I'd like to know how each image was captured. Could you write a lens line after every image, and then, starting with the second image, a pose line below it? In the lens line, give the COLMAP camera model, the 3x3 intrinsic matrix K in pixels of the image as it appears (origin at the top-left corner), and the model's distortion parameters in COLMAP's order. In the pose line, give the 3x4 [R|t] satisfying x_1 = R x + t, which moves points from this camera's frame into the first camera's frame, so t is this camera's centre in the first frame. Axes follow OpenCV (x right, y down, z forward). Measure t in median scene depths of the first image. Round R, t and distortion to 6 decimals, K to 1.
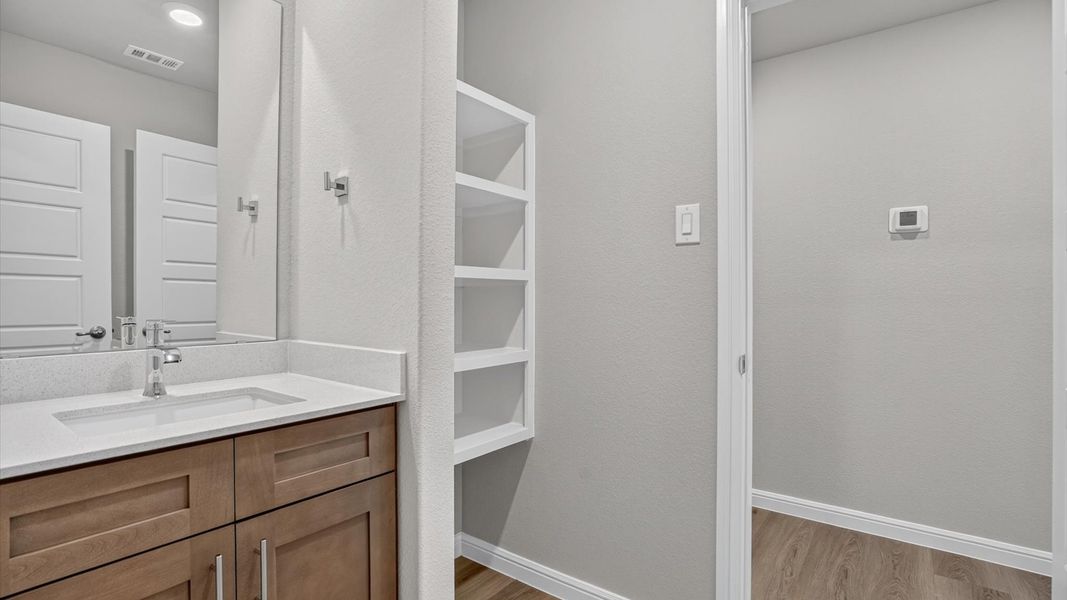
lens RADIAL K [[511.2, 0, 533.1], [0, 511.2, 302.1], [0, 0, 1]] dist [0.003446, 0.000508]
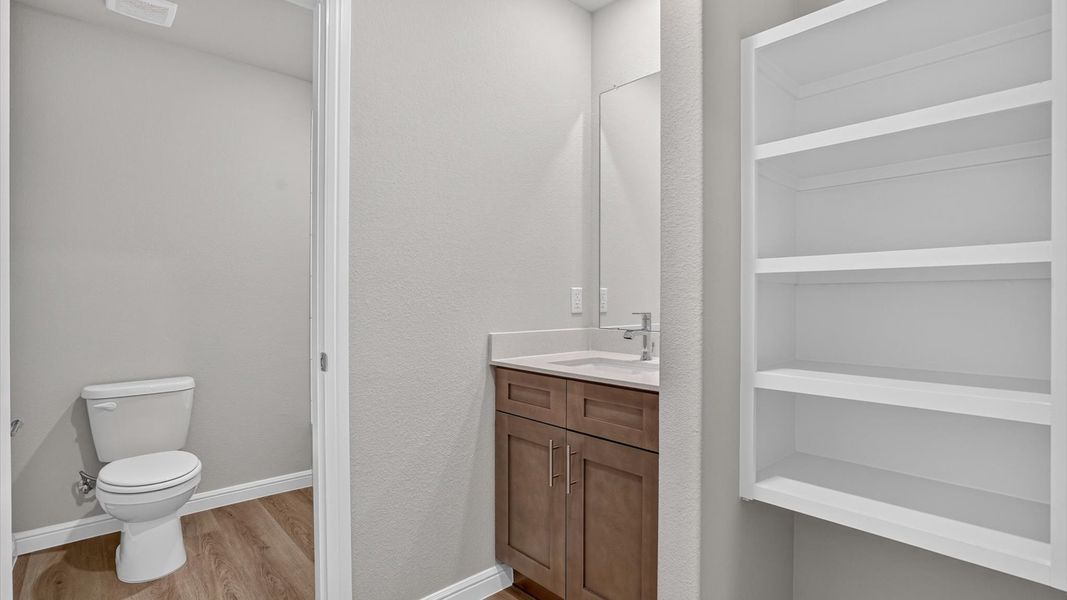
lens RADIAL K [[511.2, 0, 533.1], [0, 511.2, 297.8], [0, 0, 1]] dist [0.003446, 0.000508]
pose [[-0.168673, -0.001991, -0.985670, 0.977039], [-0.006752, 0.999977, -0.000864, -0.005314], [0.985649, 0.006510, -0.168683, 1.025995]]
